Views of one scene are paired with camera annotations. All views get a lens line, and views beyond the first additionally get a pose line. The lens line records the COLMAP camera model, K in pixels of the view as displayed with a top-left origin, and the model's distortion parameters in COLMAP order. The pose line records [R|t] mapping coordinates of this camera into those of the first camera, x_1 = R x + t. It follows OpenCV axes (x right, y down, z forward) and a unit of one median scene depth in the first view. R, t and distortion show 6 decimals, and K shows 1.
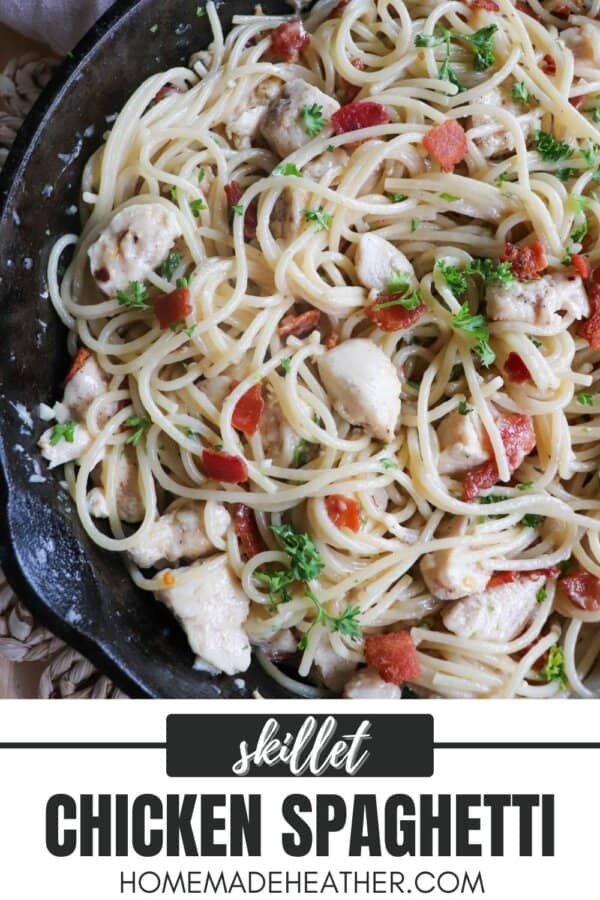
lens RADIAL K [[759.2, 0, 286.3], [0, 759.2, 350.7], [0, 0, 1]] dist [-0.185770, 0.138203]
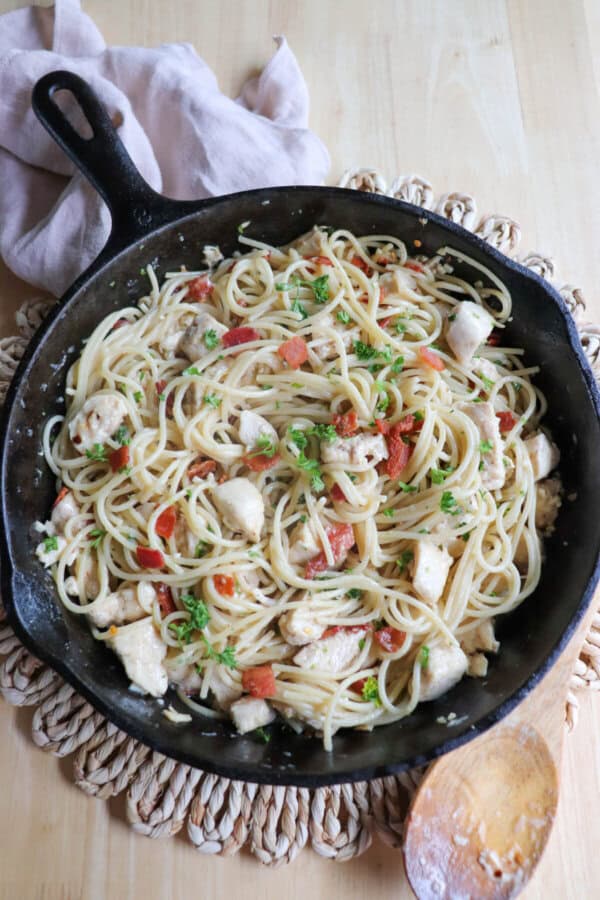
lens RADIAL K [[724.5, 0, 298.5], [0, 724.5, 461.0], [0, 0, 1]] dist [-0.189926, 0.135720]
pose [[0.999805, -0.019733, -0.001001, 0.222666], [0.019472, 0.992625, -0.119647, 0.132533], [0.003354, 0.119604, 0.992816, -0.483047]]
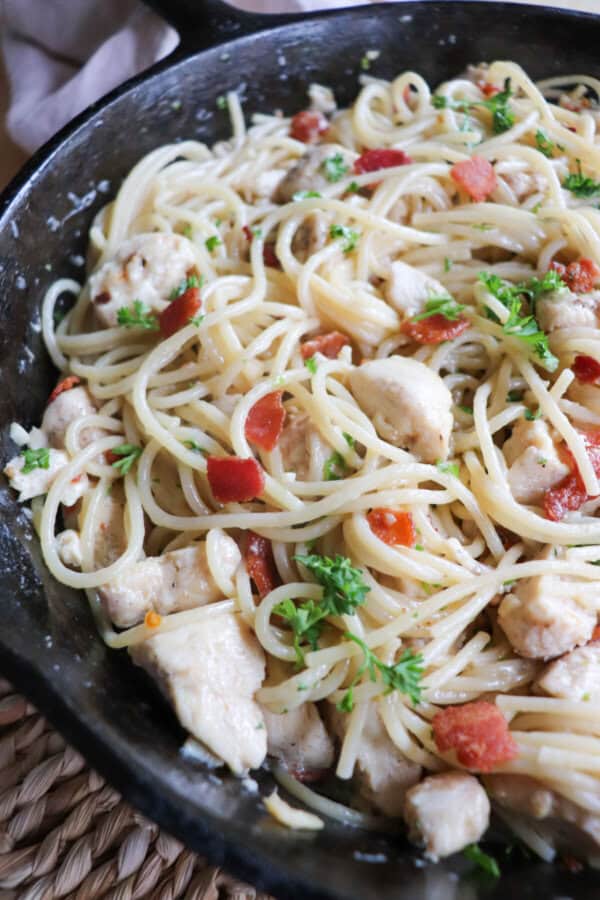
lens RADIAL K [[724.5, 0, 298.5], [0, 724.5, 461.0], [0, 0, 1]] dist [-0.189926, 0.135720]
pose [[0.999965, -0.008341, 0.000855, -0.016159], [0.008109, 0.936209, -0.351351, 0.381897], [0.002130, 0.351346, 0.936243, 0.285064]]
